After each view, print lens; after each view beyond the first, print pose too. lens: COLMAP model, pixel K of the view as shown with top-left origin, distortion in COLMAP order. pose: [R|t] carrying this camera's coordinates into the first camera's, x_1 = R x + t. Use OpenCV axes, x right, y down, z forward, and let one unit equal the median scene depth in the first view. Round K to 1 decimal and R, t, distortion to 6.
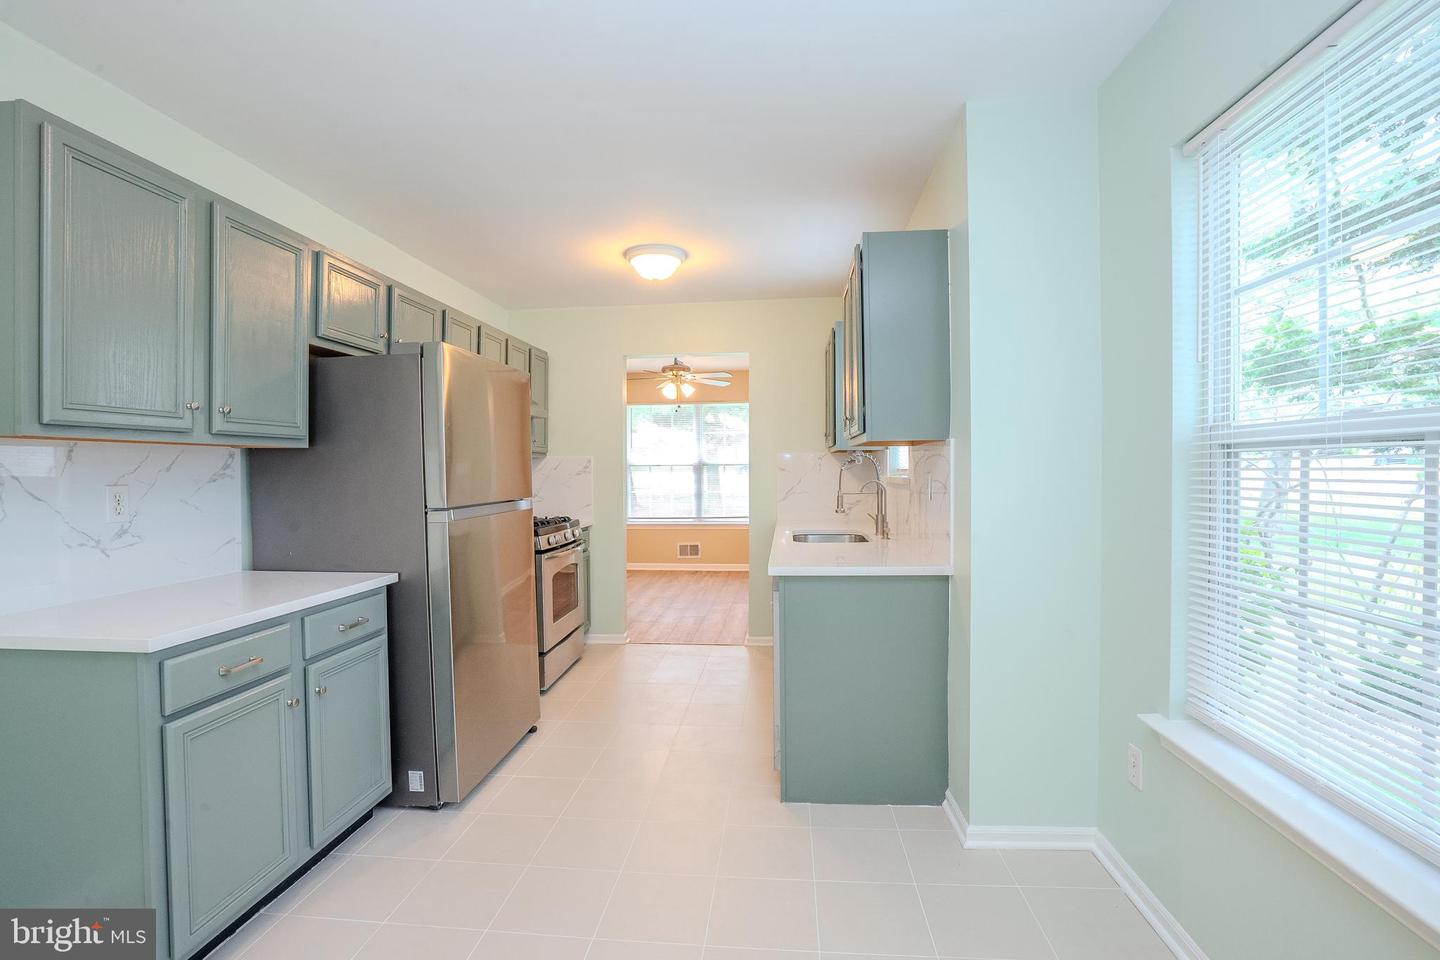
lens RADIAL K [[675.2, 0, 720.0], [0, 675.2, 480.0], [0, 0, 1]] dist [-0.069090, 0.028774]
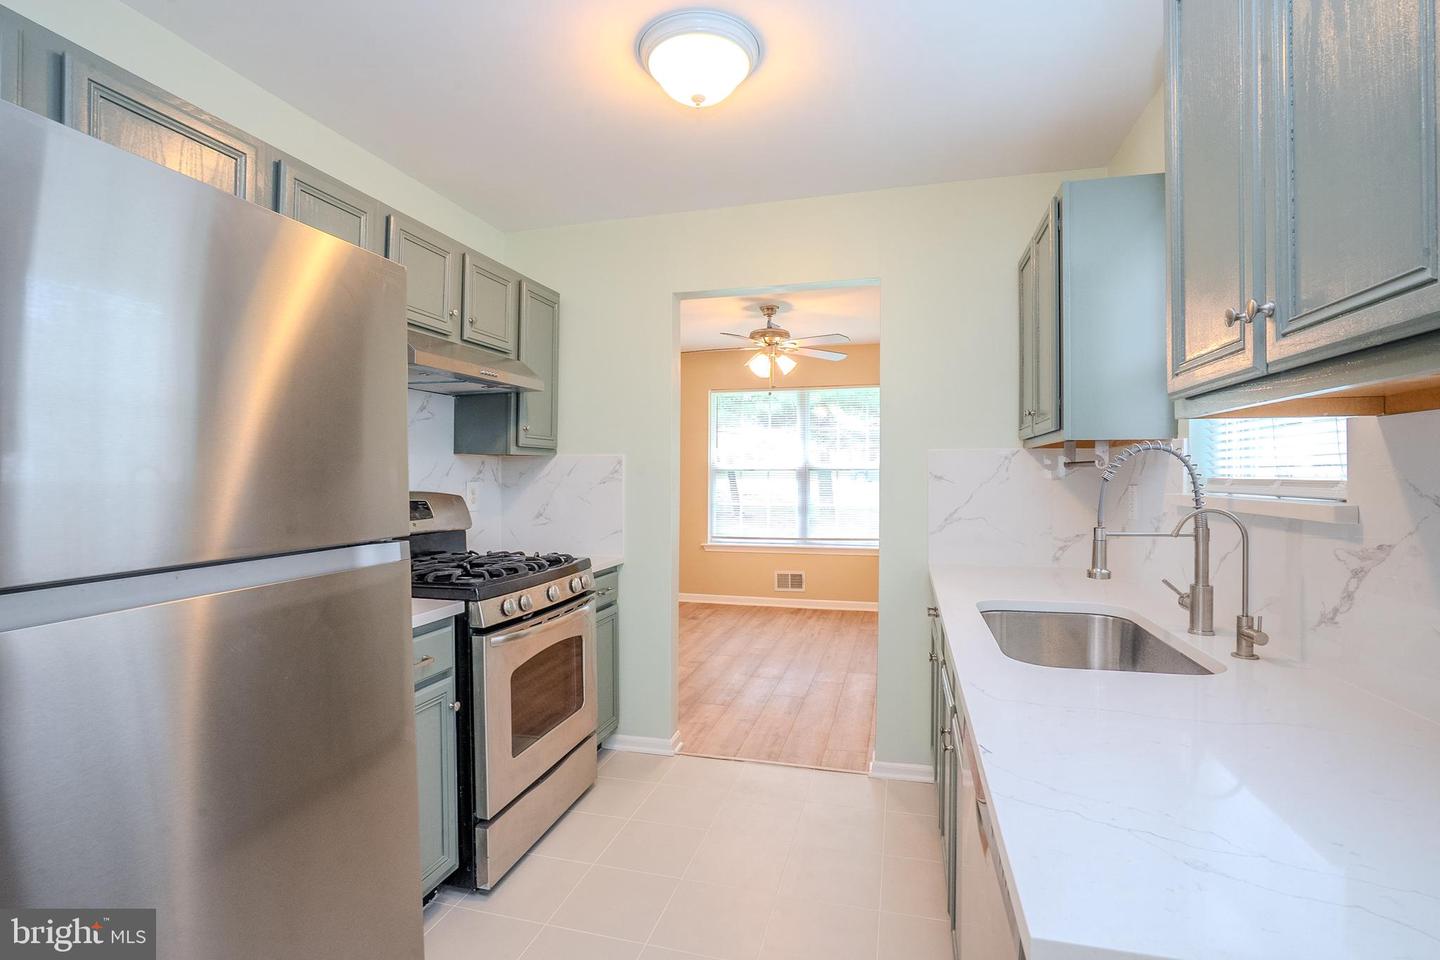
lens RADIAL K [[675.2, 0, 720.0], [0, 675.2, 480.0], [0, 0, 1]] dist [-0.069090, 0.028774]
pose [[0.986092, 0.008878, -0.165961, 0.002388], [-0.010199, 0.999923, -0.007109, -0.005521], [0.165885, 0.008703, 0.986107, 0.290162]]
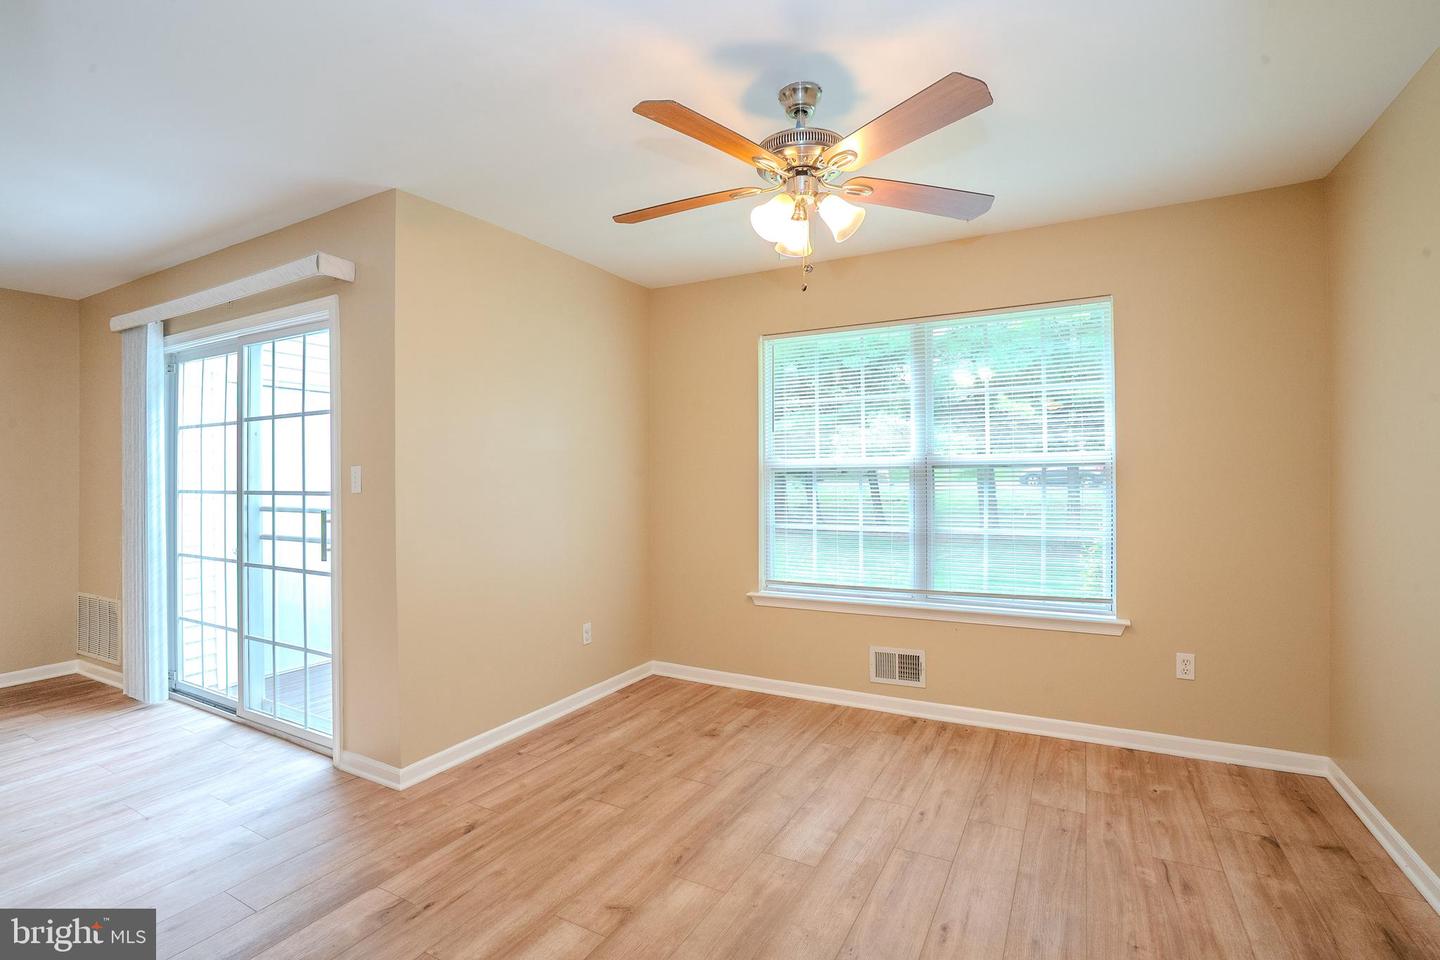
lens RADIAL K [[675.2, 0, 720.0], [0, 675.2, 480.0], [0, 0, 1]] dist [-0.069090, 0.028774]
pose [[0.921282, -0.000226, -0.388896, 0.019376], [-0.004144, 0.999937, -0.010398, -0.011201], [0.388874, 0.011191, 0.921223, 0.710594]]
